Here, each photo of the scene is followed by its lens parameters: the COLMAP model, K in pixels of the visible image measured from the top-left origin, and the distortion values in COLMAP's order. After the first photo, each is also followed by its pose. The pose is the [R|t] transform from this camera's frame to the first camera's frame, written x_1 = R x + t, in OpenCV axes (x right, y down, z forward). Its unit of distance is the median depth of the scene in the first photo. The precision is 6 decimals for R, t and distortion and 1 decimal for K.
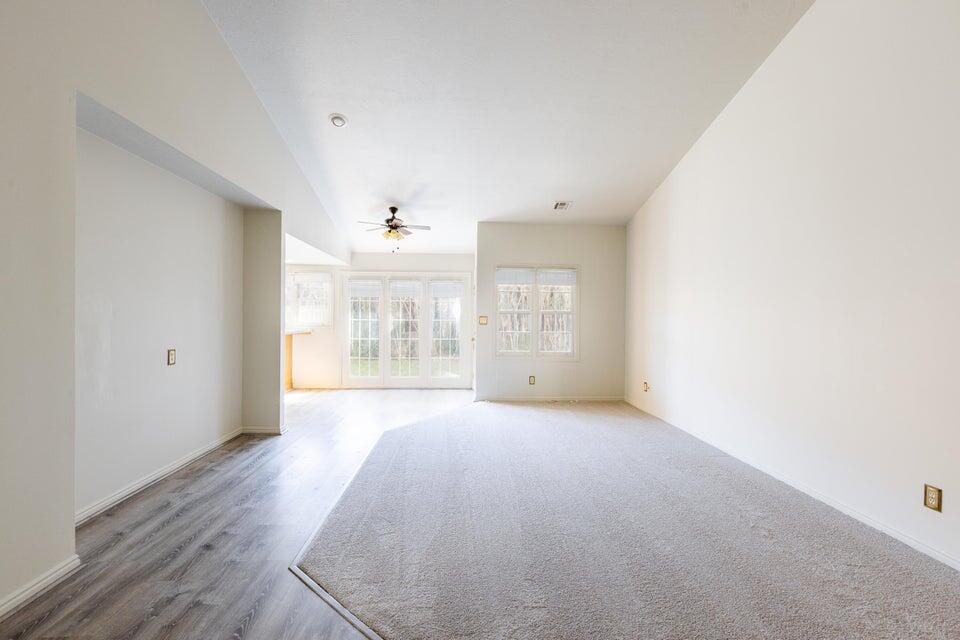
lens RADIAL K [[442.9, 0, 460.7], [0, 442.9, 313.0], [0, 0, 1]] dist [0.003193, 0.000520]
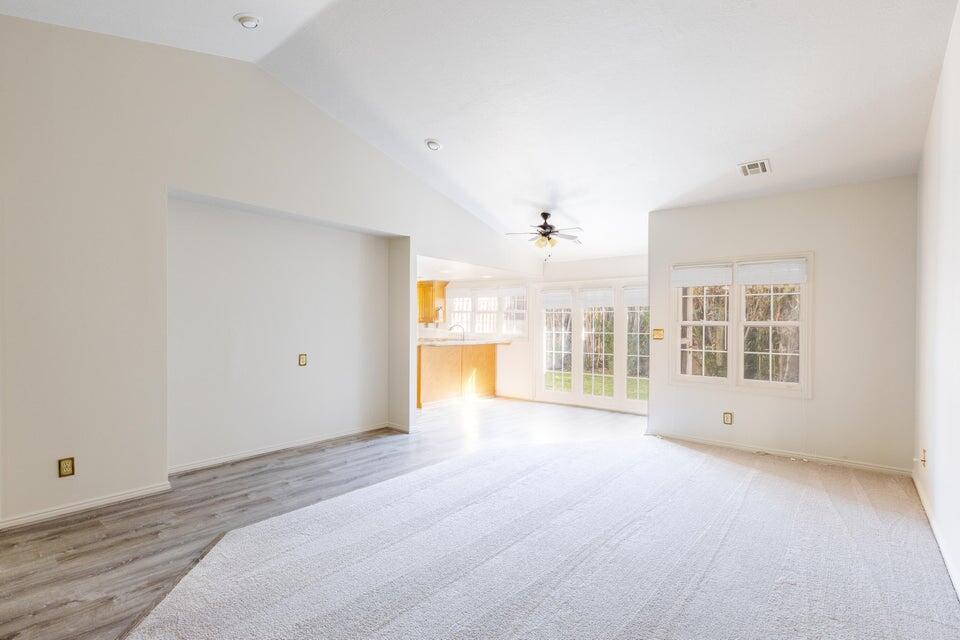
lens RADIAL K [[442.9, 0, 462.5], [0, 442.9, 323.1], [0, 0, 1]] dist [0.003193, 0.000520]
pose [[0.746994, -0.002418, -0.664826, 0.481813], [0.002664, 0.999996, -0.000644, -0.007394], [0.664825, -0.001290, 0.746998, 0.259830]]
